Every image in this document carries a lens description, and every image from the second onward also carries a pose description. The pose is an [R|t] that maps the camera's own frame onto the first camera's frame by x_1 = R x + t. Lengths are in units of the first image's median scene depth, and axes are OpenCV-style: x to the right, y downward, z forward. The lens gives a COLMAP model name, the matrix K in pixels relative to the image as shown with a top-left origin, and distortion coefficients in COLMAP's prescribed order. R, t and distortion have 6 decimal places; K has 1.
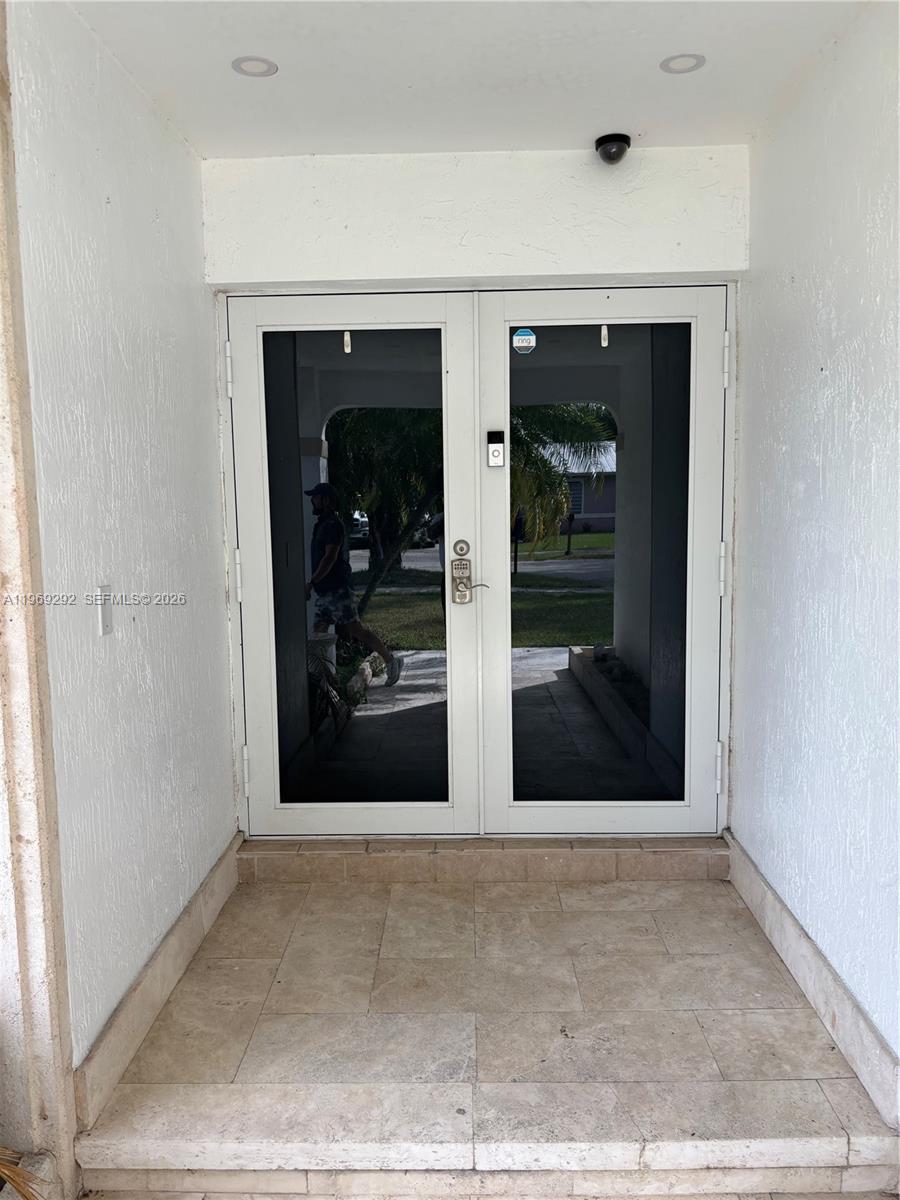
lens RADIAL K [[948.6, 0, 456.0], [0, 948.6, 594.1], [0, 0, 1]] dist [0.049377, -0.011734]
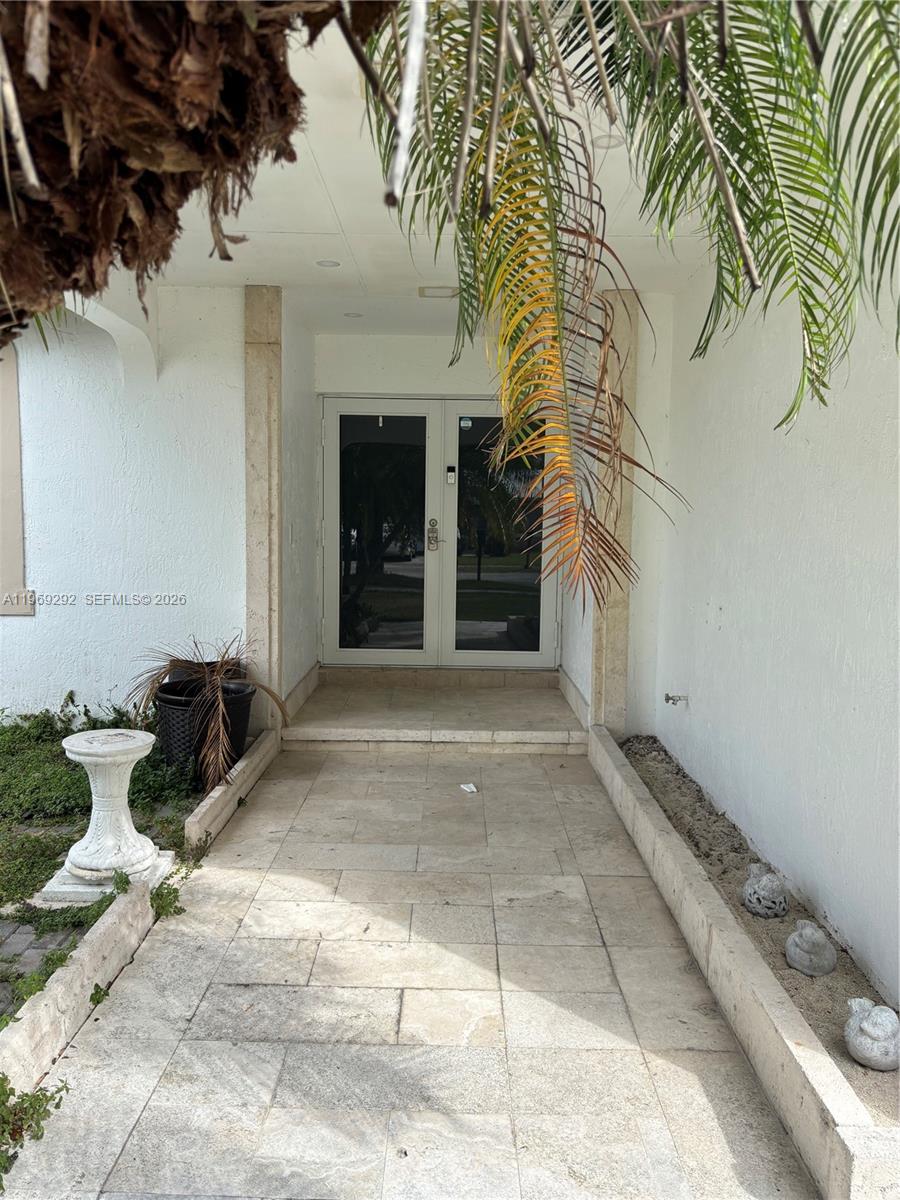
lens RADIAL K [[948.6, 0, 447.4], [0, 948.6, 600.4], [0, 0, 1]] dist [0.049377, -0.011734]
pose [[0.999406, 0.028171, 0.019827, 0.000774], [-0.027775, 0.999415, -0.019977, 0.164494], [-0.020378, 0.019415, 0.999604, -1.076755]]
